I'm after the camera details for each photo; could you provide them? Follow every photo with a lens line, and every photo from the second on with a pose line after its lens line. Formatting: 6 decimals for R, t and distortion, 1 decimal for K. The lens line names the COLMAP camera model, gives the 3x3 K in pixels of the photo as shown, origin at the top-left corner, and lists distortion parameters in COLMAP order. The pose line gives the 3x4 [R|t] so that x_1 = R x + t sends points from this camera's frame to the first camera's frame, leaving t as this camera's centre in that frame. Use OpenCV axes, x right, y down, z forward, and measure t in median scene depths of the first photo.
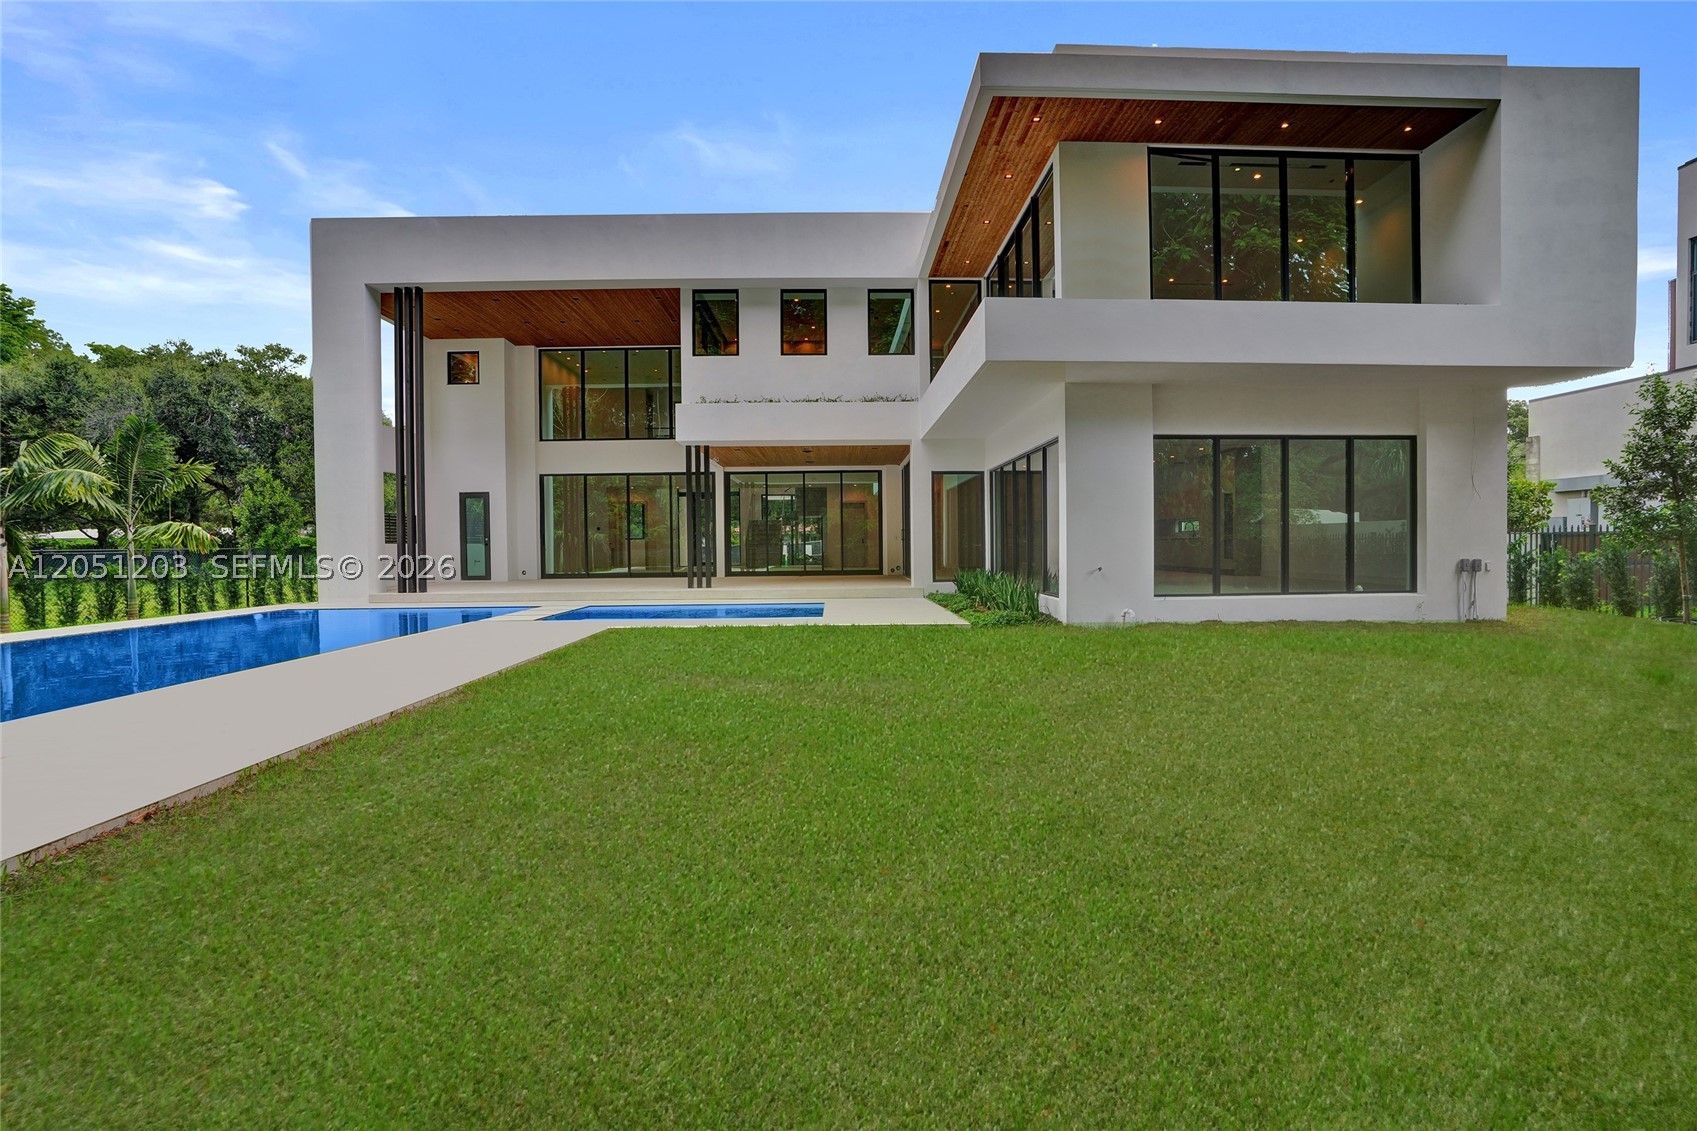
lens RADIAL K [[784.8, 0, 854.1], [0, 784.8, 561.0], [0, 0, 1]] dist [-0.064899, 0.027872]
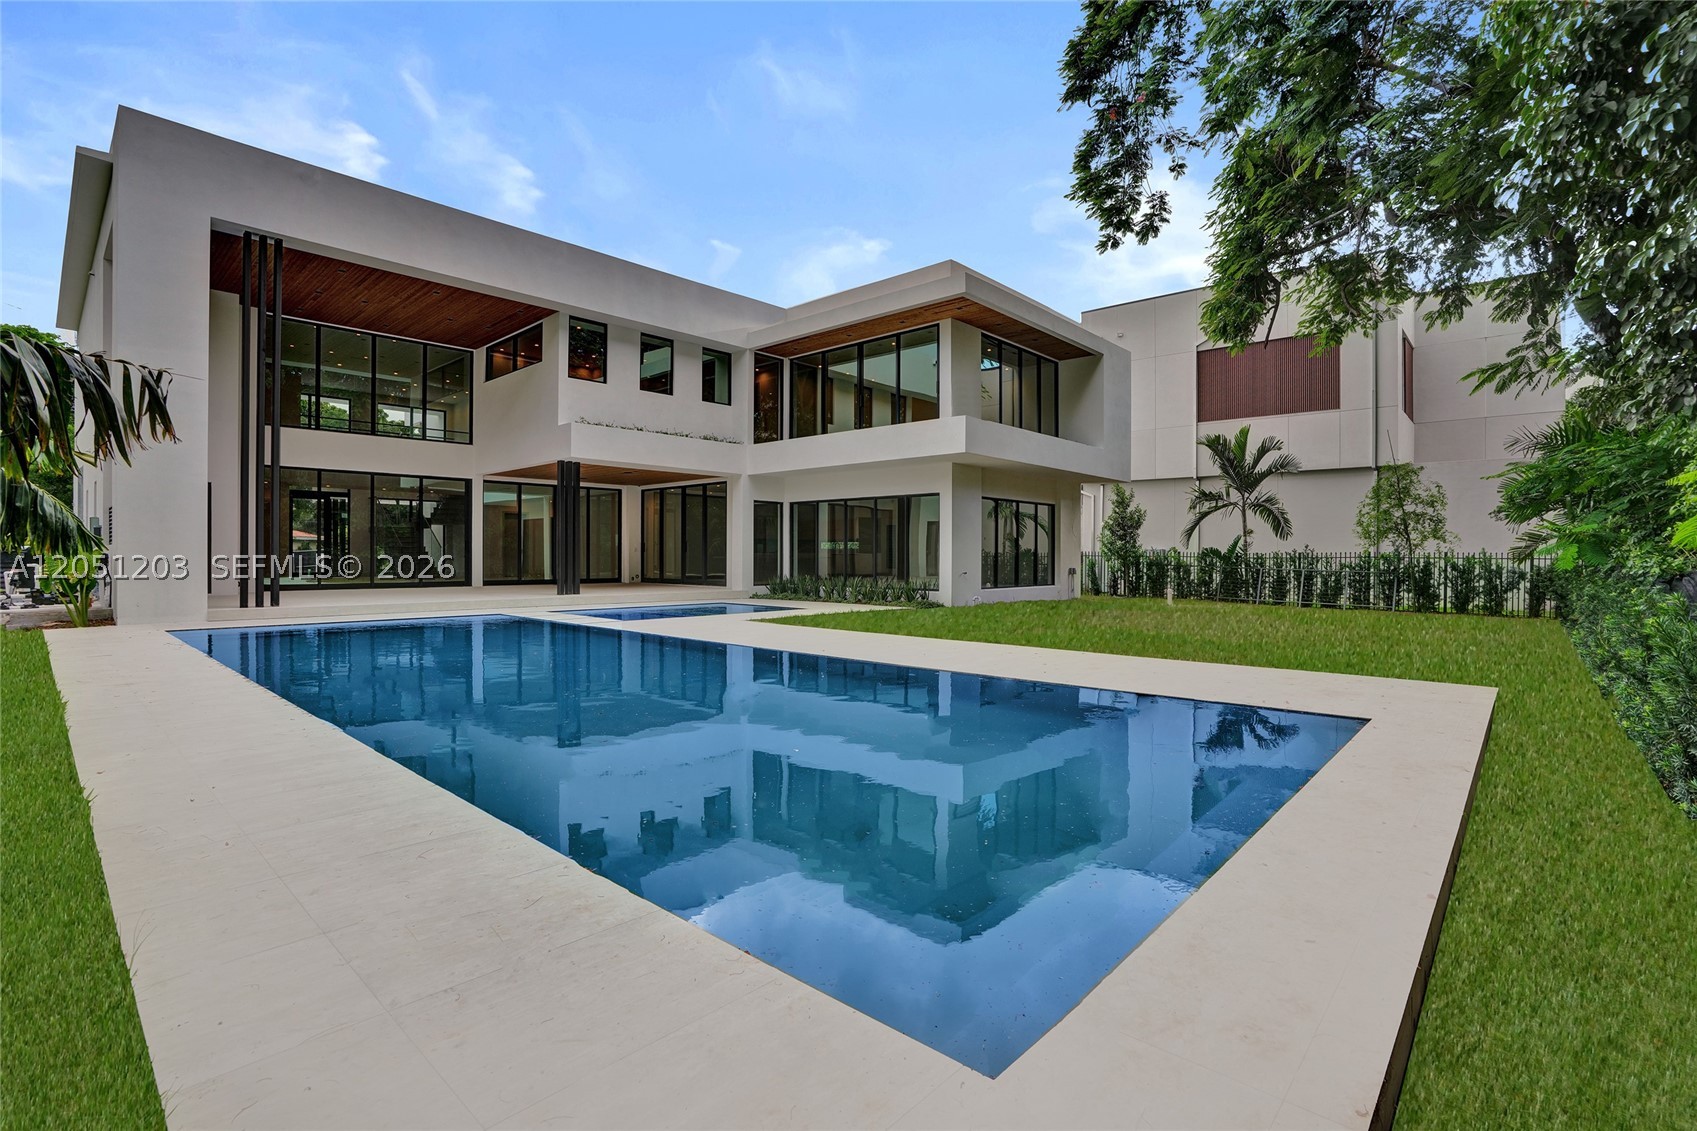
lens RADIAL K [[784.8, 0, 854.1], [0, 784.8, 561.0], [0, 0, 1]] dist [-0.064899, 0.027872]
pose [[0.695799, 0.009664, 0.718172, -0.695452], [0.003064, 0.999860, -0.016422, 0.007587], [-0.718230, 0.013627, 0.695672, -0.016451]]
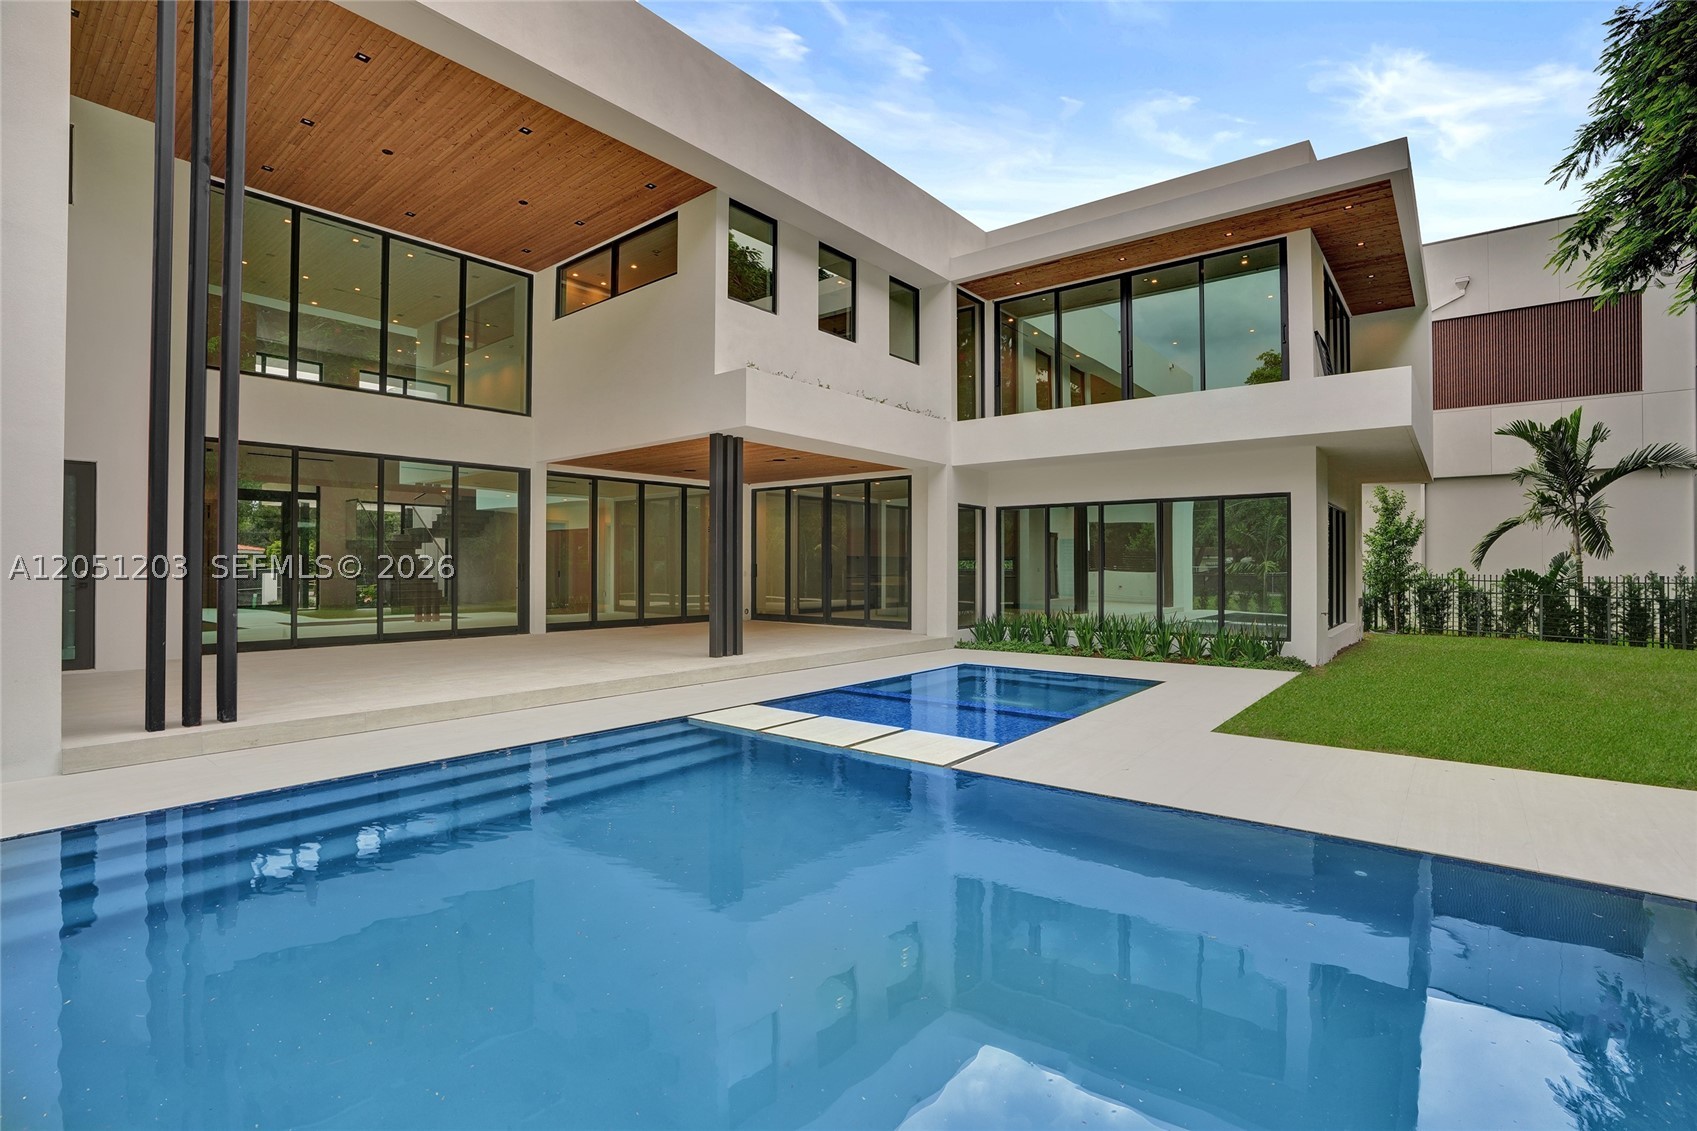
lens RADIAL K [[784.8, 0, 854.1], [0, 784.8, 561.0], [0, 0, 1]] dist [-0.064899, 0.027872]
pose [[0.650961, 0.018074, 0.758896, -0.626366], [0.006756, 0.999539, -0.029601, -0.023656], [-0.759081, 0.024397, 0.650539, 0.502530]]
